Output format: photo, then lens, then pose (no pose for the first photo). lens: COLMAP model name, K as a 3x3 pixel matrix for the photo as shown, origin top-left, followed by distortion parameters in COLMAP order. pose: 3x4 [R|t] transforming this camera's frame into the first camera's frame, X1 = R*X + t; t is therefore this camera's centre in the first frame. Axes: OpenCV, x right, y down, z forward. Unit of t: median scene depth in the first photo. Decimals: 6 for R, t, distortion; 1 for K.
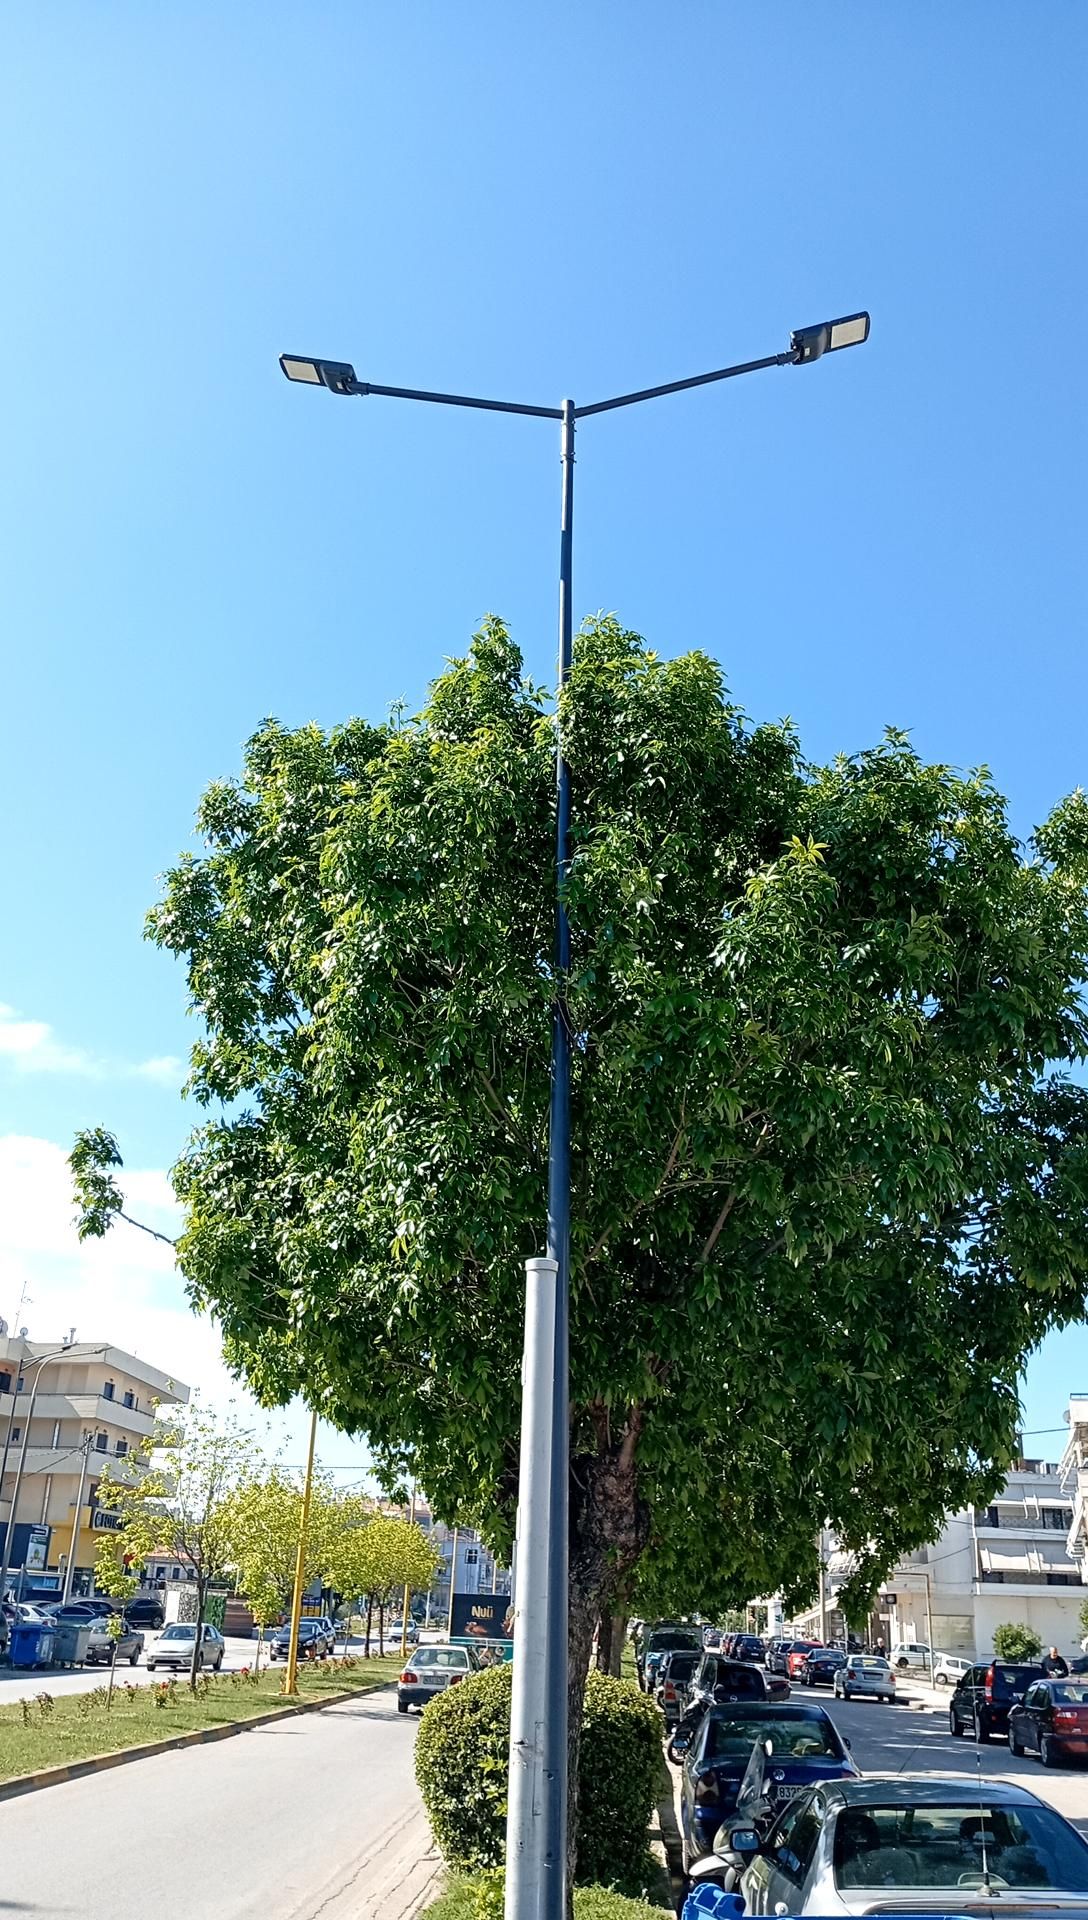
lens RADIAL K [[1482.0, 0, 536.3], [0, 1482.0, 965.0], [0, 0, 1]] dist [0.125187, -0.246356]
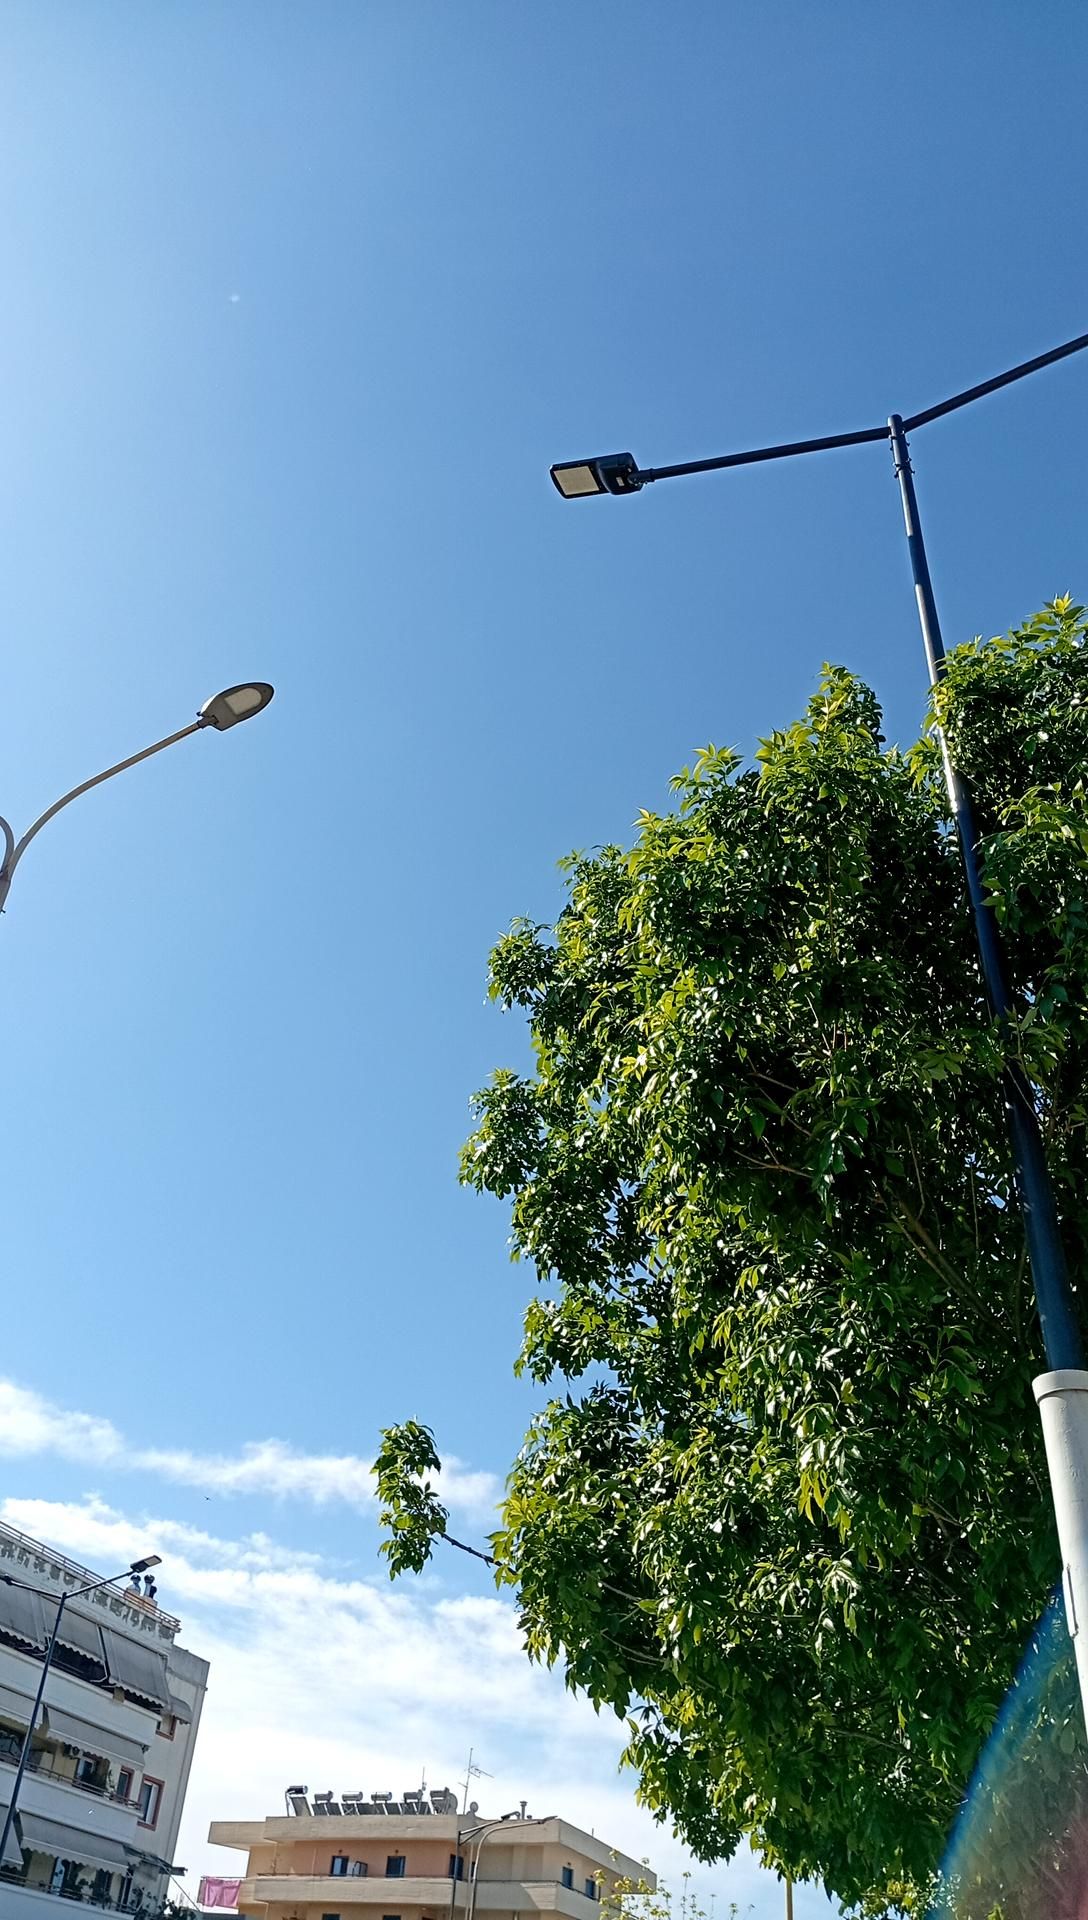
lens RADIAL K [[1505.6, 0, 559.9], [0, 1505.6, 960.9], [0, 0, 1]] dist [0.082168, -0.138216]
pose [[0.962102, -0.154464, -0.224724, -0.014759], [0.090120, 0.957902, -0.272586, 0.124327], [0.257368, 0.242004, 0.935519, 0.300211]]
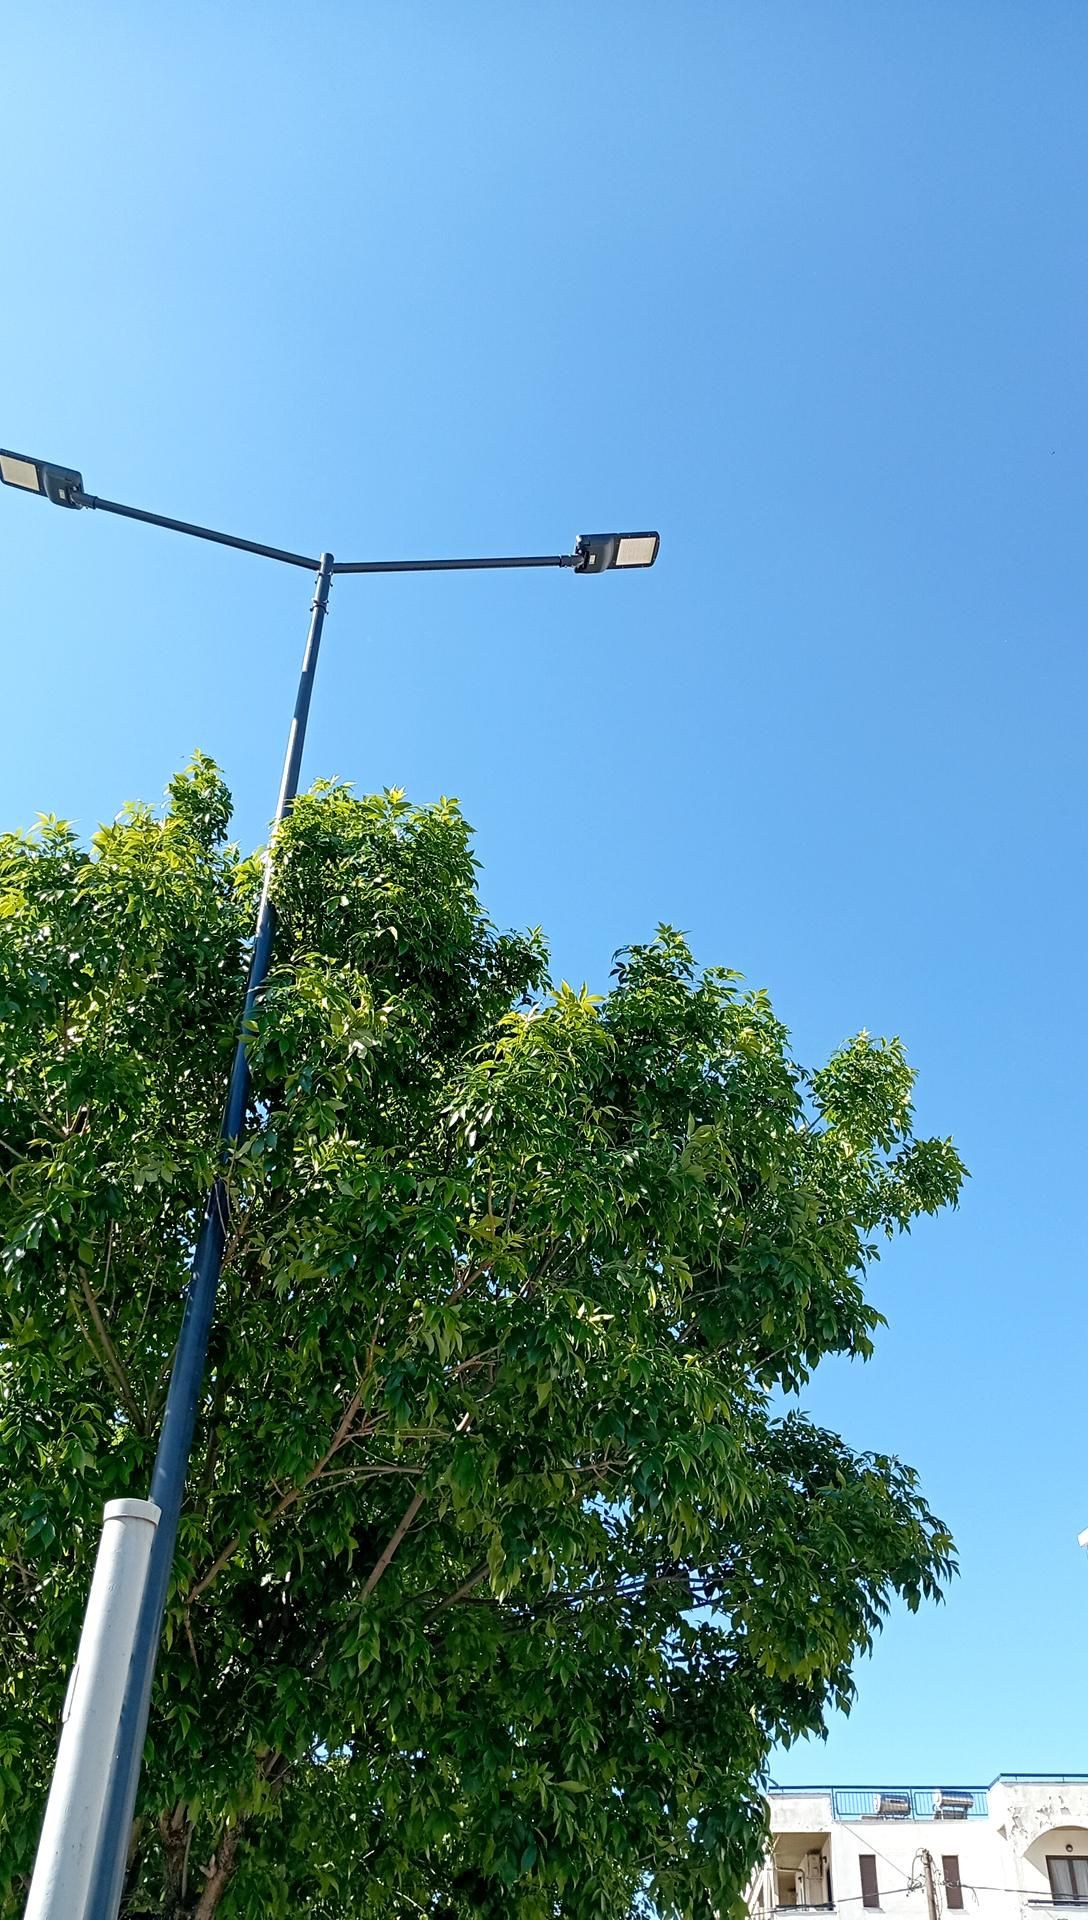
lens RADIAL K [[1488.0, 0, 559.0], [0, 1488.0, 937.8], [0, 0, 1]] dist [0.127838, -0.271579]
pose [[0.965807, 0.155662, 0.207332, 0.005227], [-0.092203, 0.953641, -0.286474, 0.092145], [-0.242313, 0.257562, 0.935385, 0.222472]]
